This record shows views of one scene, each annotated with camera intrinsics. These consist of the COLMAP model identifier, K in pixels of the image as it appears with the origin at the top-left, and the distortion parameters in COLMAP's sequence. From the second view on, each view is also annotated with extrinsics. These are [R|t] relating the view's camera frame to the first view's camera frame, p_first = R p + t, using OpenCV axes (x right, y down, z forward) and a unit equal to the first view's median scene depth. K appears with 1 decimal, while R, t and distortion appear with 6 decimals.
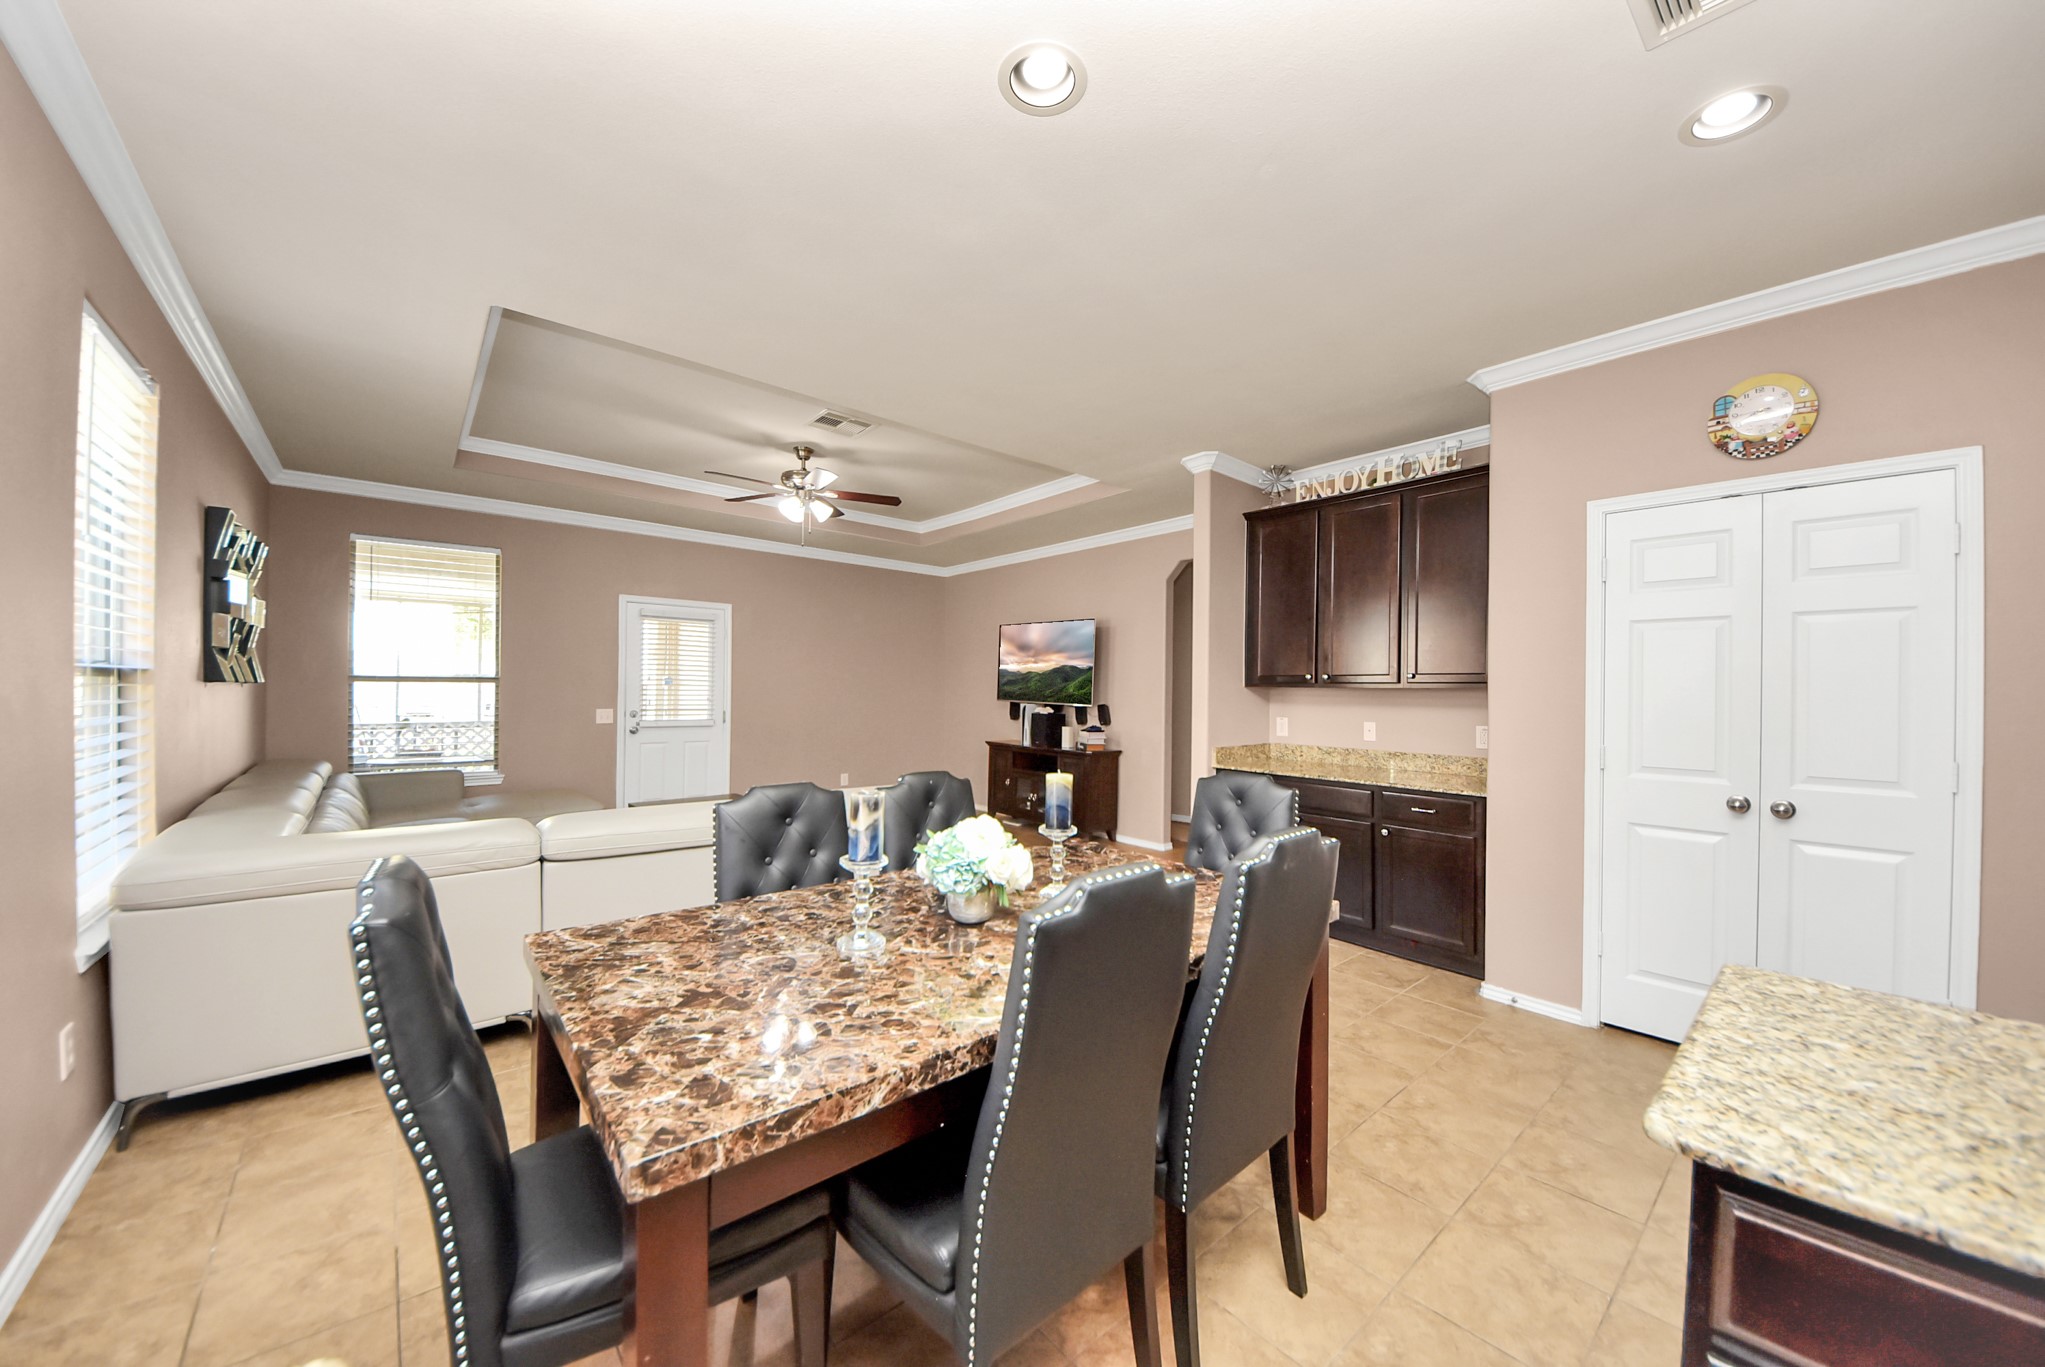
lens RADIAL K [[732.3, 0, 1036.8], [0, 732.3, 684.8], [0, 0, 1]] dist [0.009565, -0.001118]
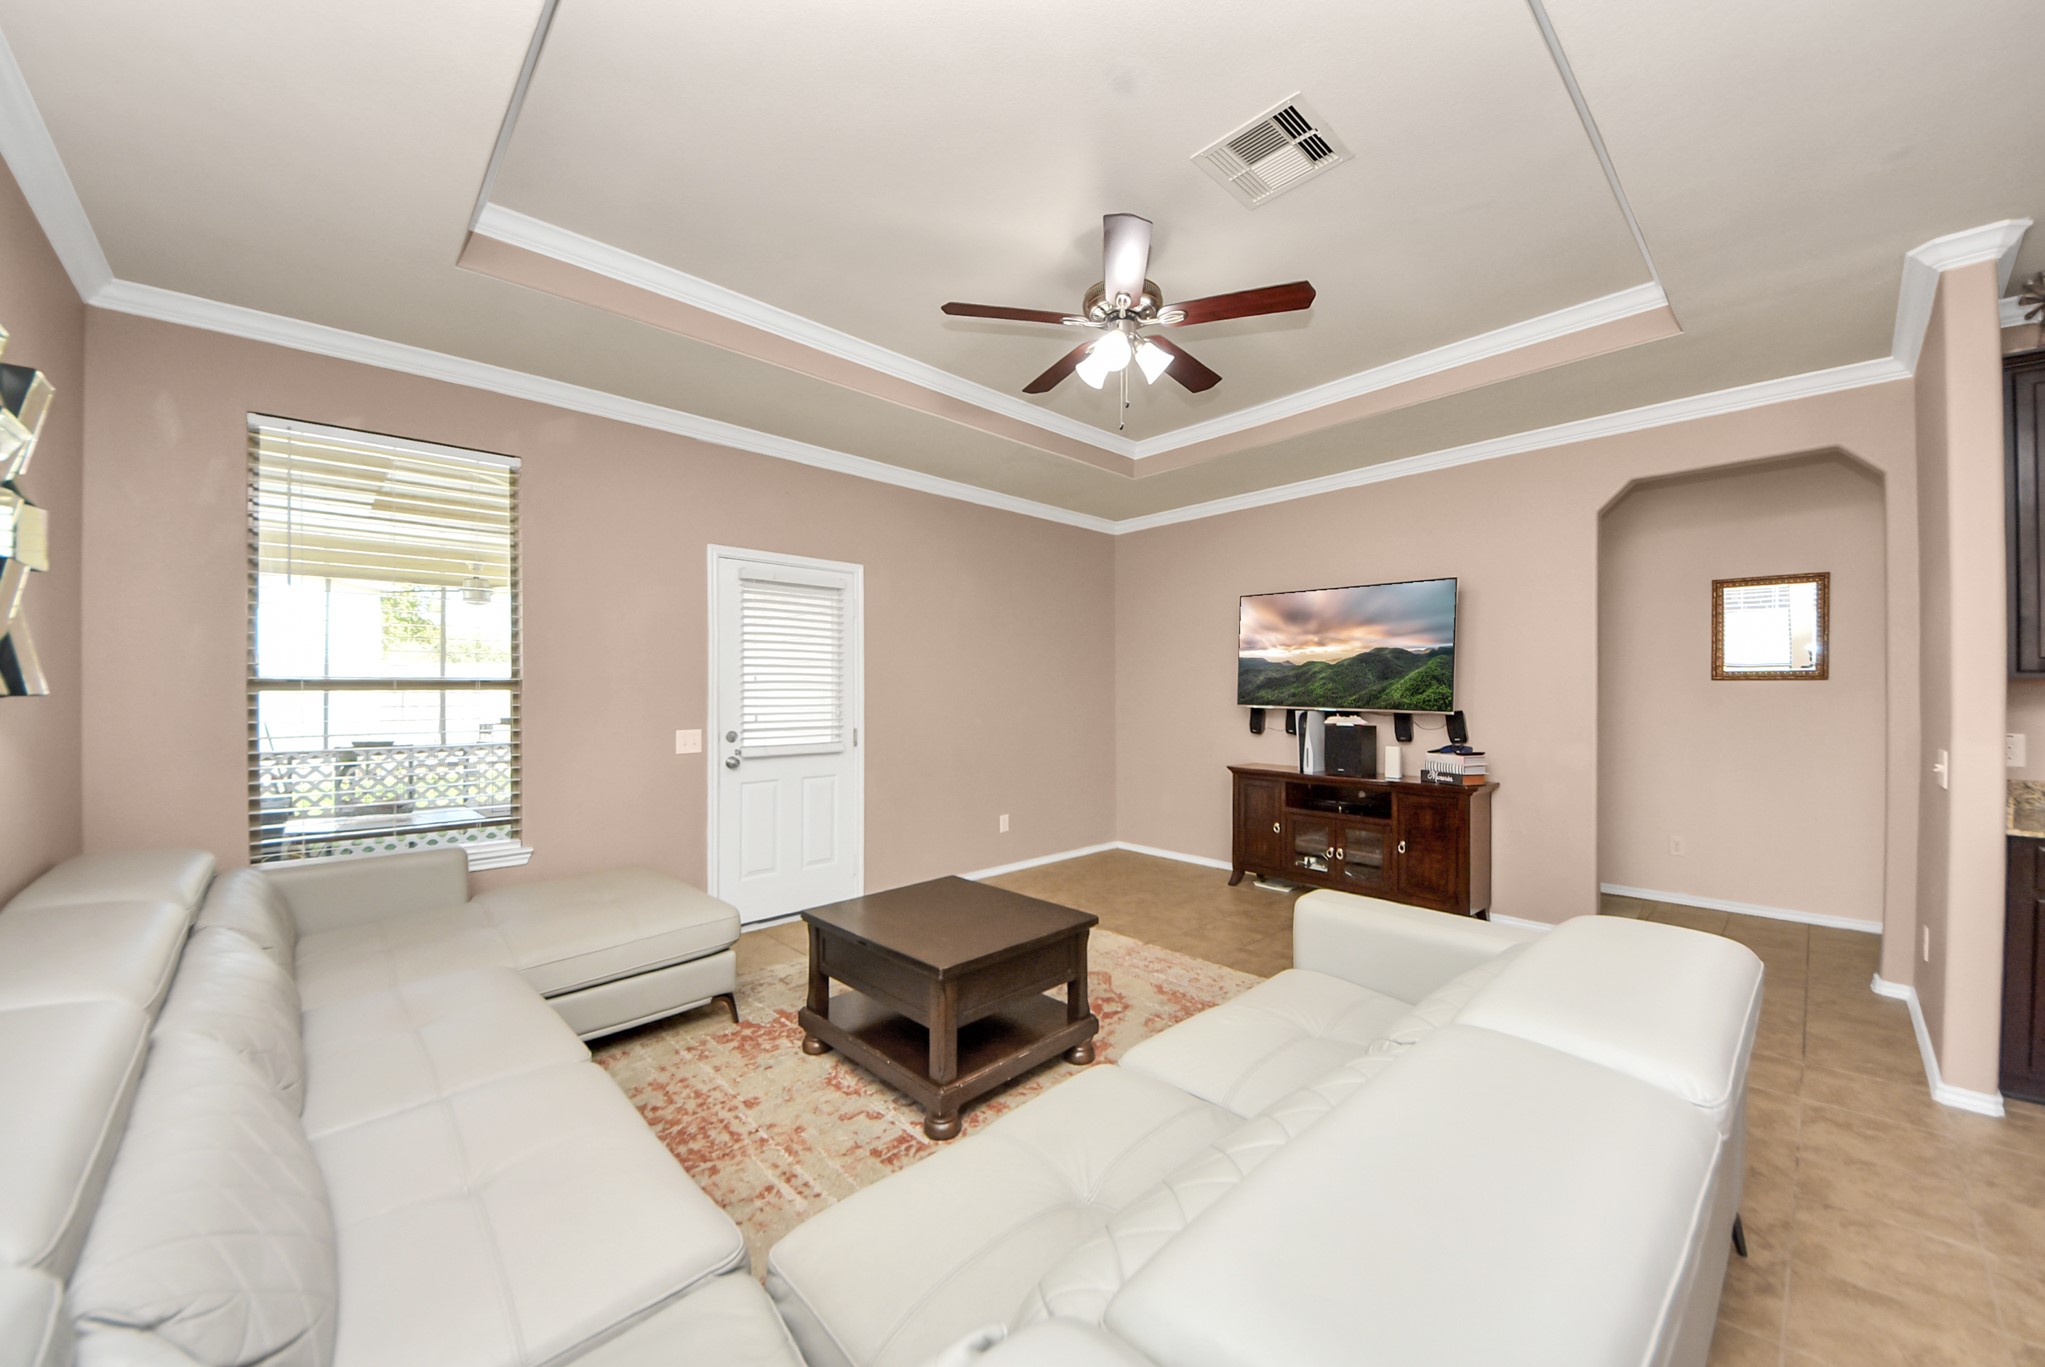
lens RADIAL K [[753.8, 0, 1040.2], [0, 753.8, 691.6], [0, 0, 1]] dist [0.011588, -0.007674]
pose [[0.998533, -0.012478, 0.052689, -0.515673], [0.012105, 0.999899, 0.007403, -0.000422], [-0.052776, -0.006754, 0.998584, 0.559062]]
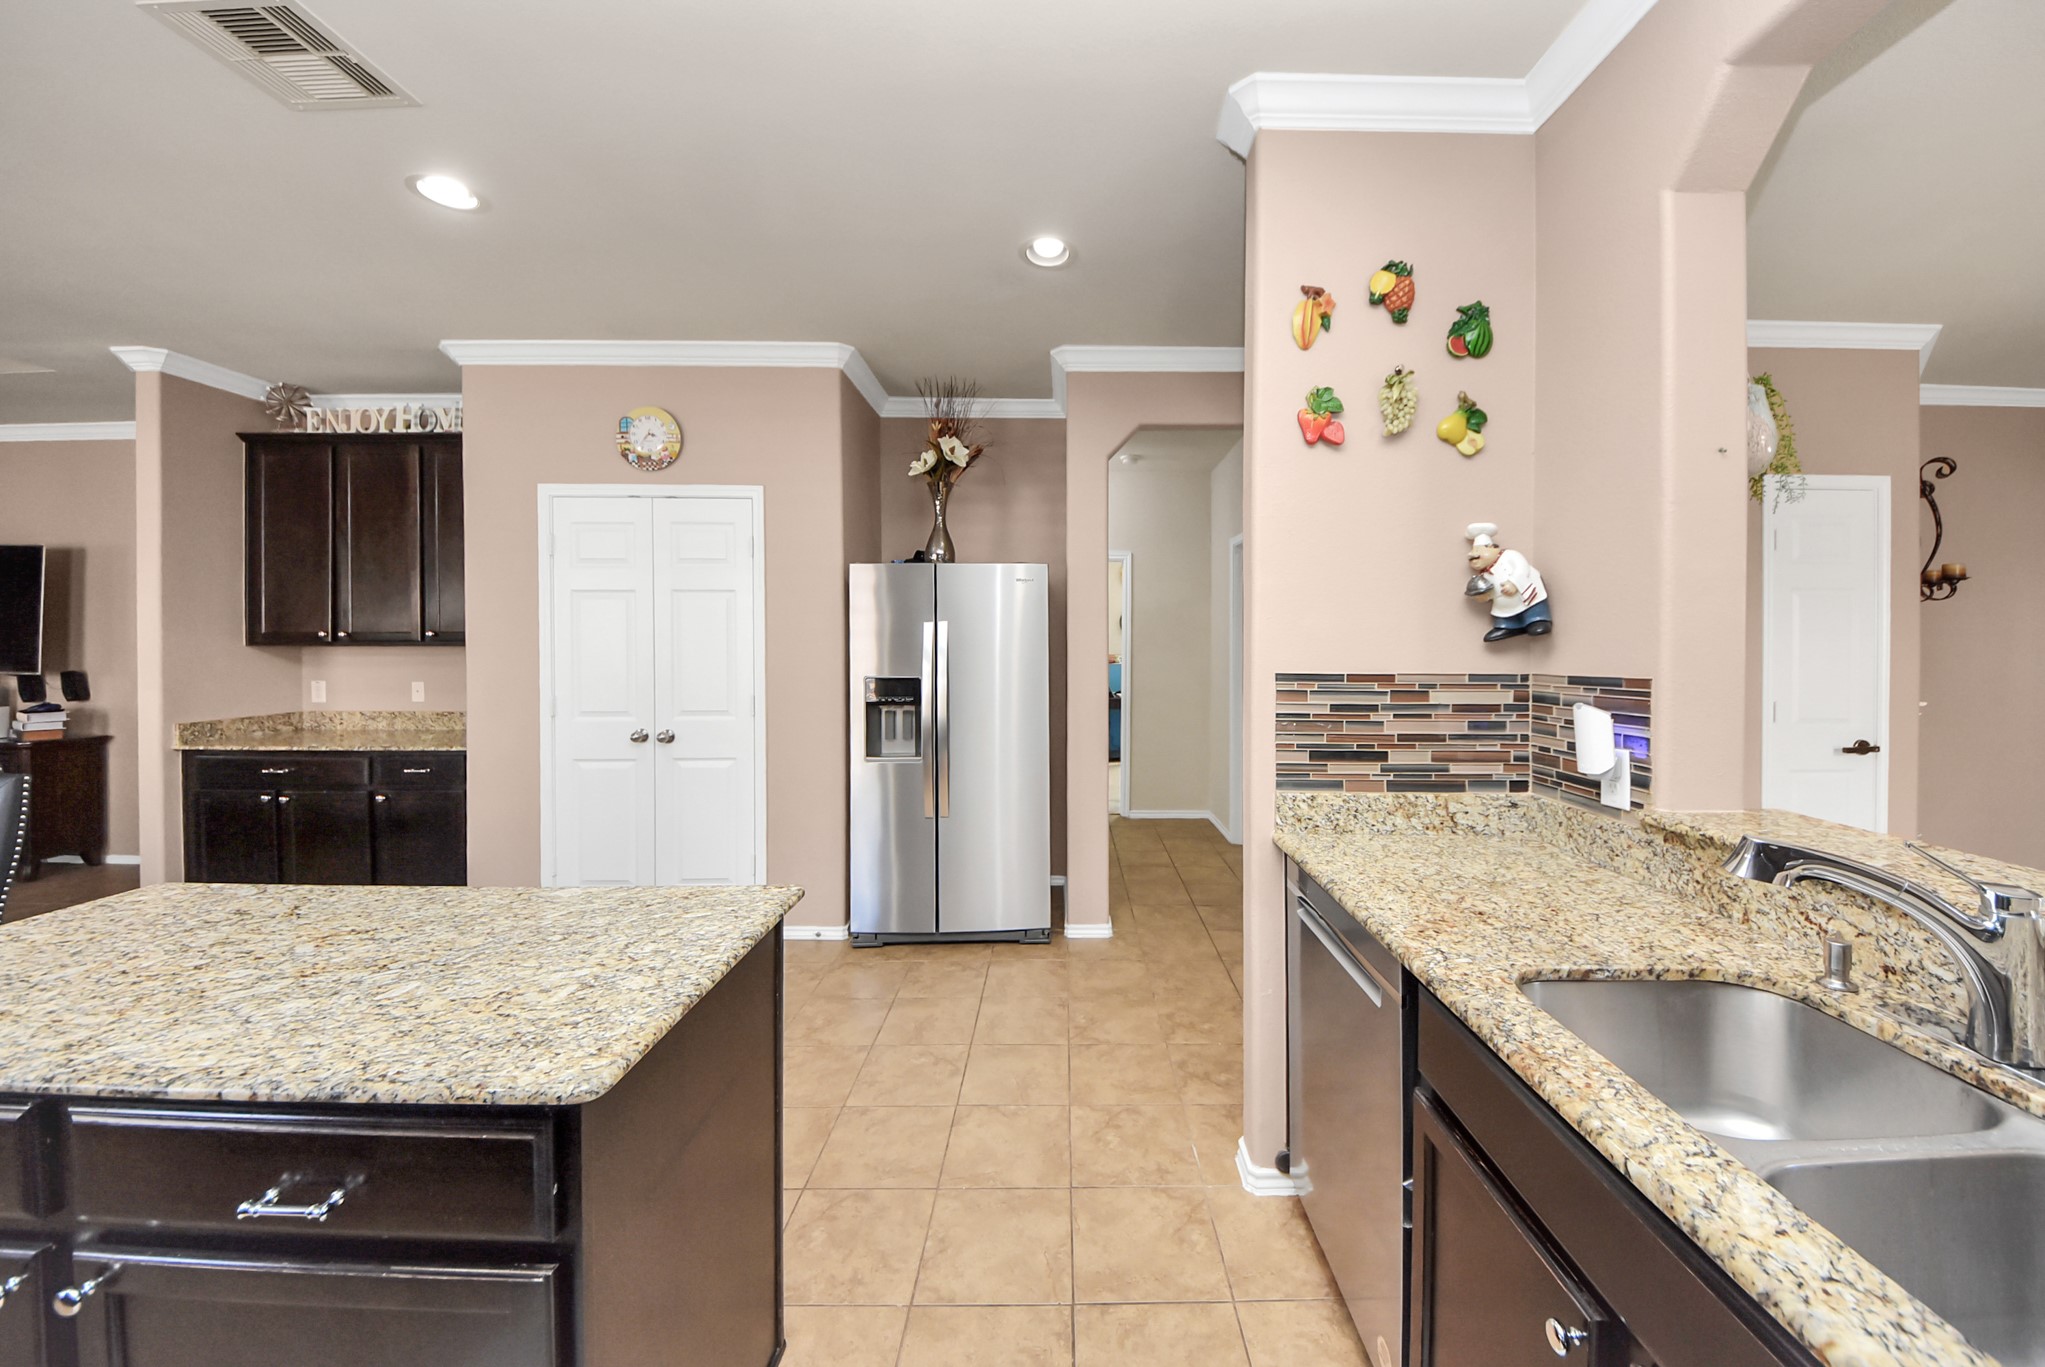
lens RADIAL K [[753.8, 0, 1091.1], [0, 753.8, 643.8], [0, 0, 1]] dist [0.011588, -0.007674]
pose [[0.654714, -0.015794, 0.755711, 0.311134], [0.004210, 0.999842, 0.017249, -0.012061], [-0.755865, -0.008111, 0.654678, -0.314277]]
